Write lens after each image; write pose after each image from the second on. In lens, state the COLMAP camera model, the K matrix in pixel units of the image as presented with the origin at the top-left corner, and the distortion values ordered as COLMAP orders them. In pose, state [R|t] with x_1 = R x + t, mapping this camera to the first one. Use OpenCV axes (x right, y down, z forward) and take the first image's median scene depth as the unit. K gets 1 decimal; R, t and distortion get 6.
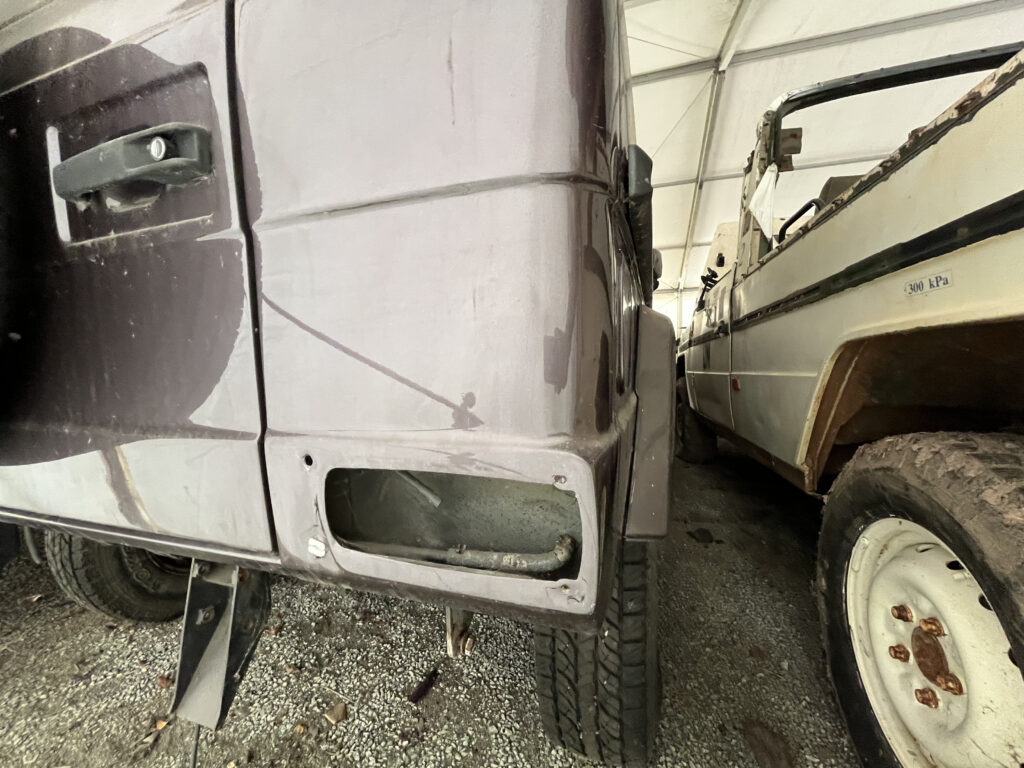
lens RADIAL K [[409.8, 0, 513.7], [0, 409.8, 386.0], [0, 0, 1]] dist [-0.014656, 0.000327]
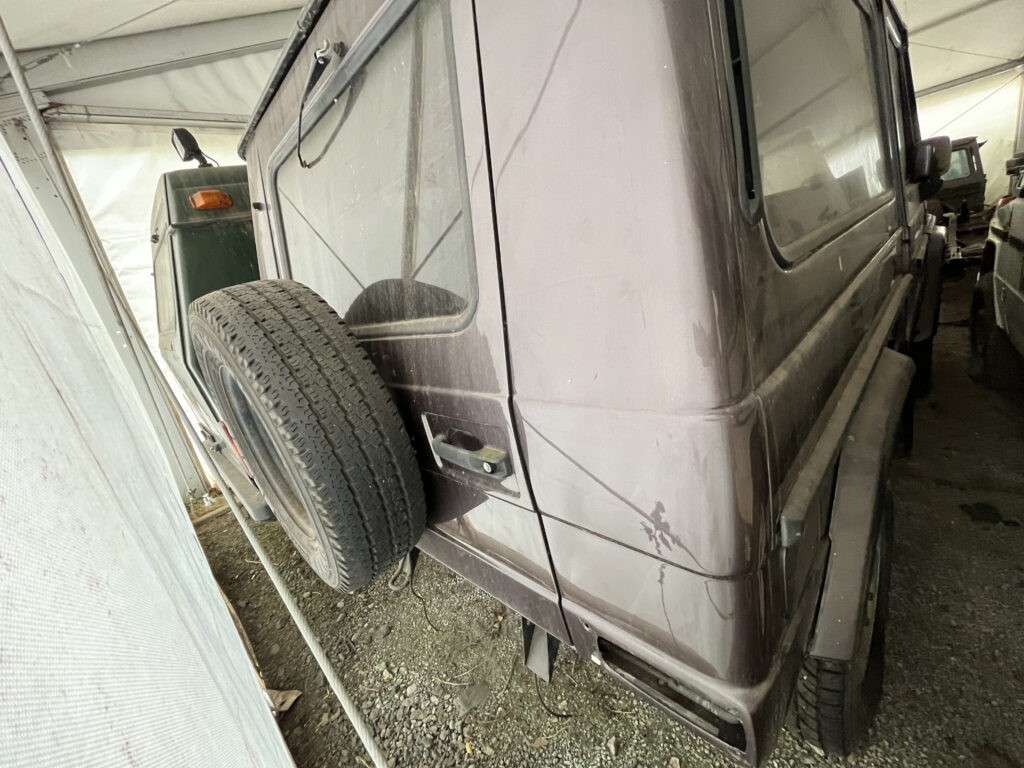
lens RADIAL K [[409.8, 0, 511.9], [0, 409.8, 383.9], [0, 0, 1]] dist [-0.014656, 0.000327]
pose [[0.870392, -0.037647, -0.490918, 0.059052], [0.171109, 0.958053, 0.229903, -0.510604], [0.461670, -0.284106, 0.840324, -0.158303]]
